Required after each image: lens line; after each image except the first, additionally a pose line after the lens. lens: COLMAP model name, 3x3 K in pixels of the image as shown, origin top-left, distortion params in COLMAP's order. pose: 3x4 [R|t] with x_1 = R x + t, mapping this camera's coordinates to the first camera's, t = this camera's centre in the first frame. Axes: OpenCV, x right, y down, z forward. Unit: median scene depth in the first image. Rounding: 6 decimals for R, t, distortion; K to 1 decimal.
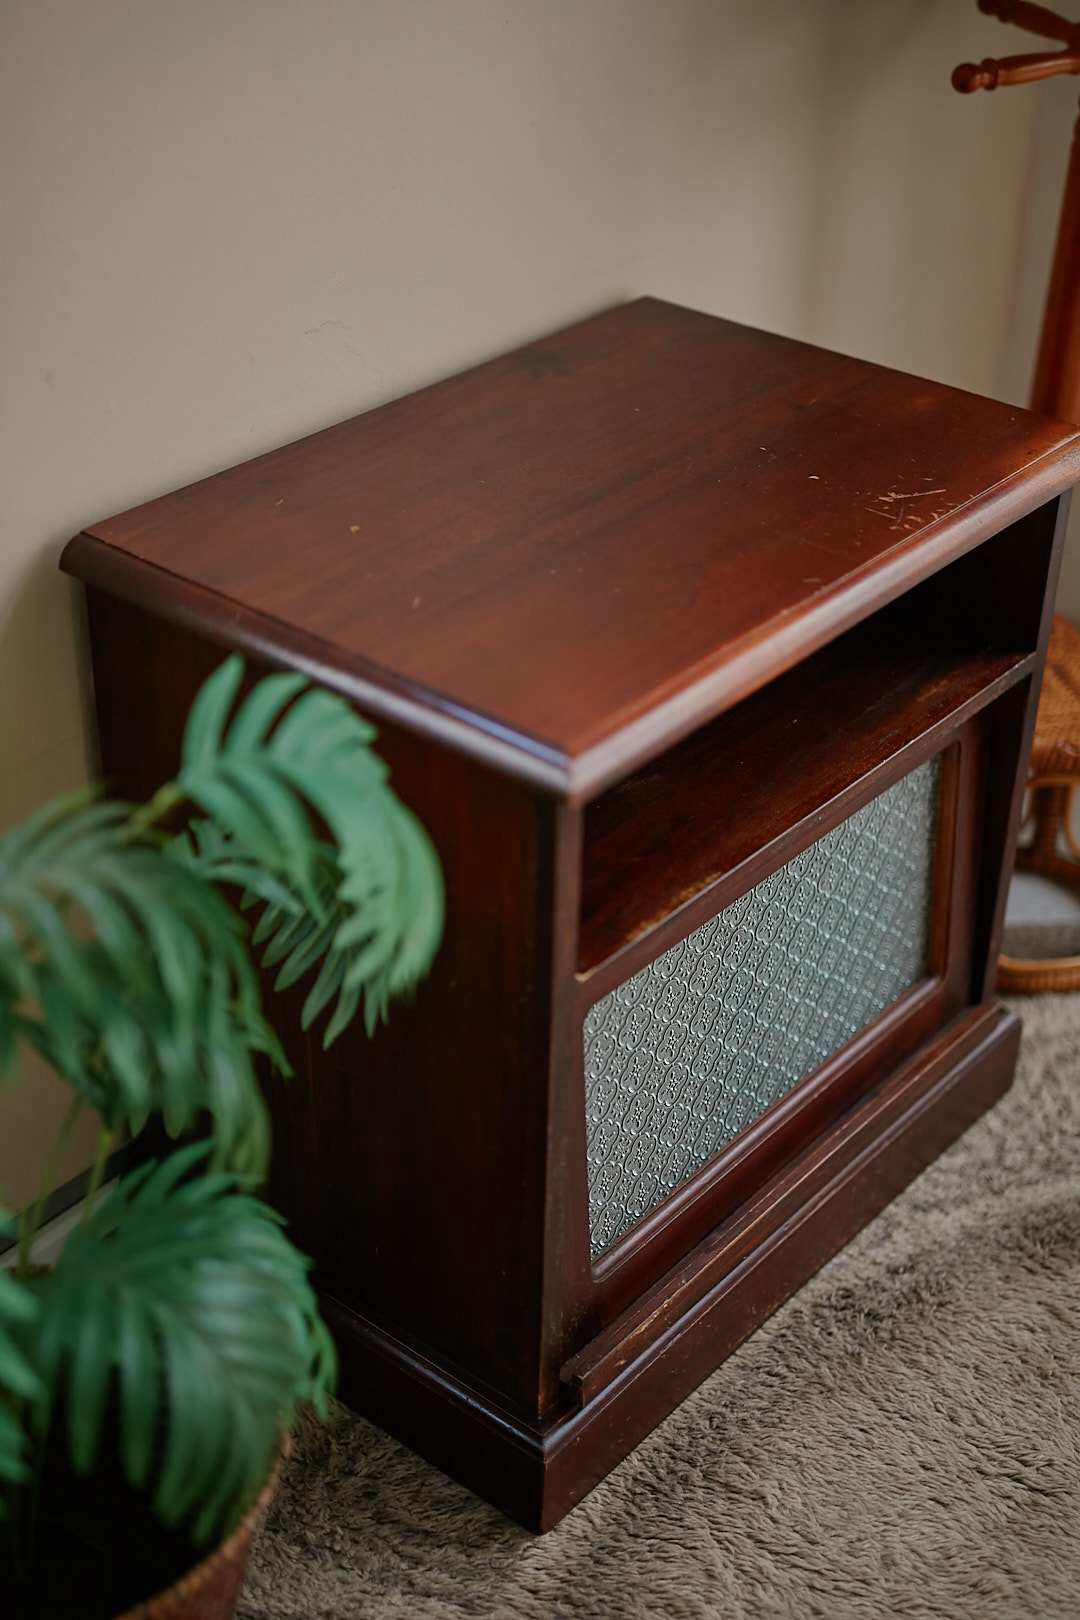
lens RADIAL K [[2273.6, 0, 524.3], [0, 2273.6, 798.9], [0, 0, 1]] dist [0.013941, 0.000000]
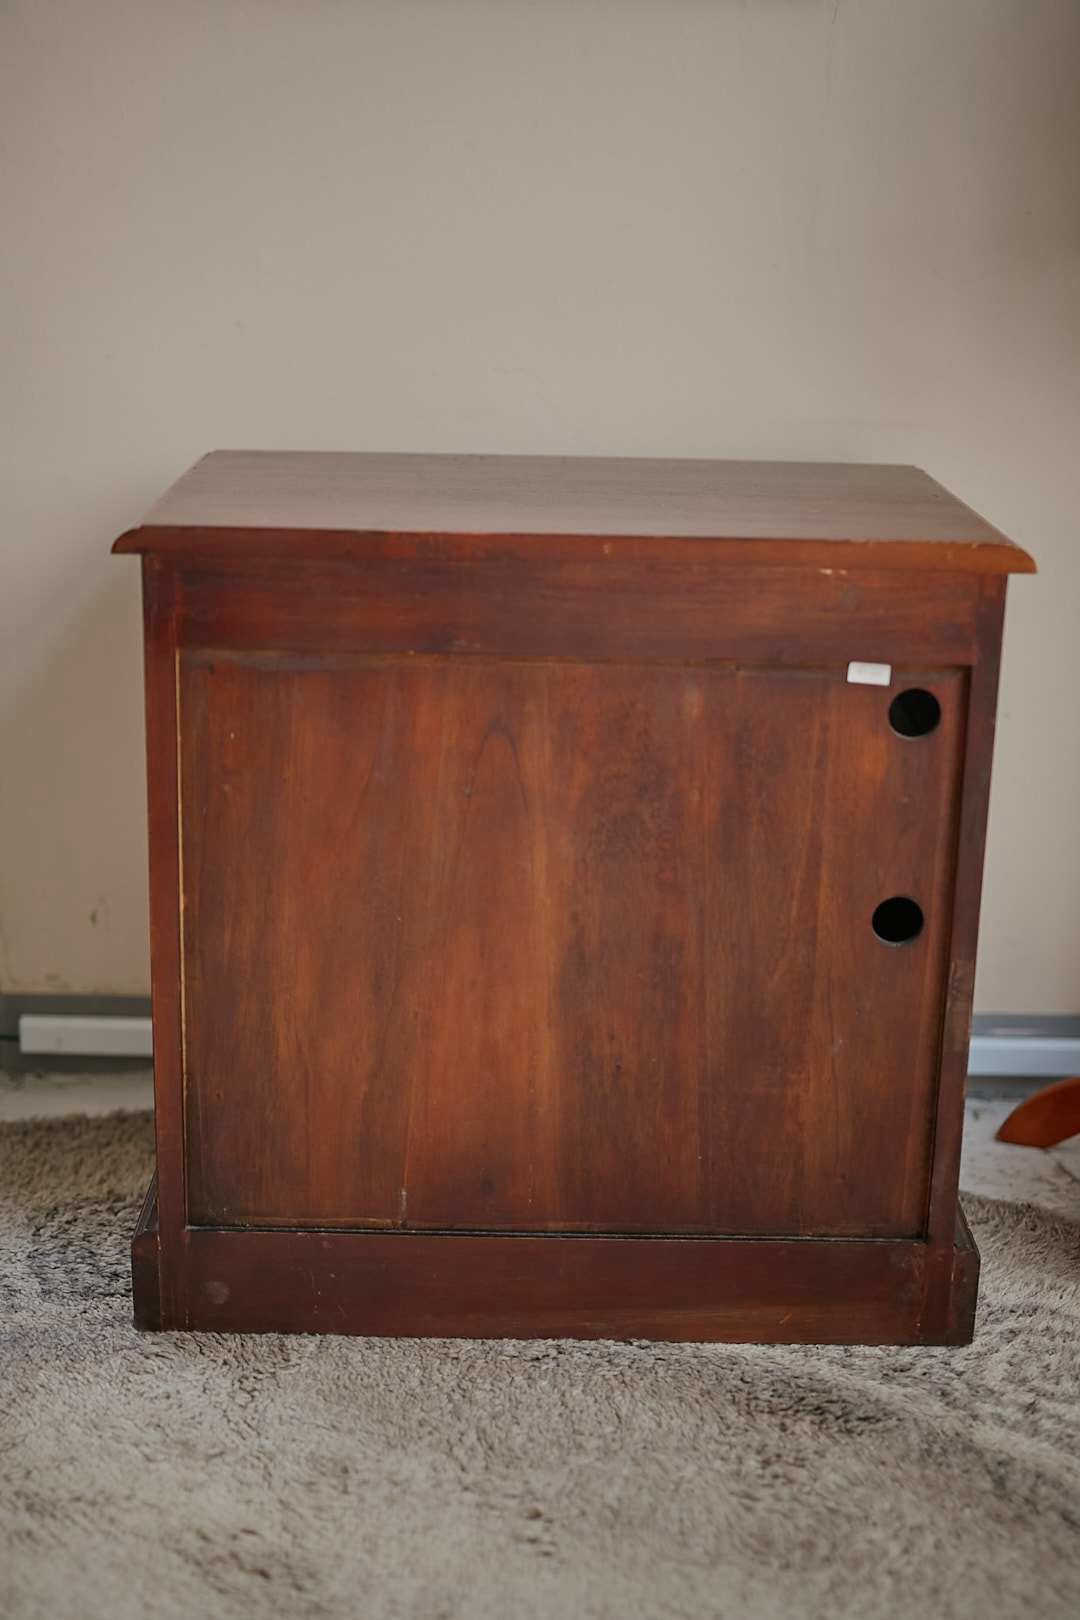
lens RADIAL K [[2273.6, 0, 529.0], [0, 2273.6, 822.4], [0, 0, 1]] dist [0.013941, 0.000000]
pose [[0.627539, 0.218645, -0.747254, 0.801631], [-0.429239, 0.897886, -0.097752, 0.121256], [0.649576, 0.382093, 0.657309, 0.251110]]
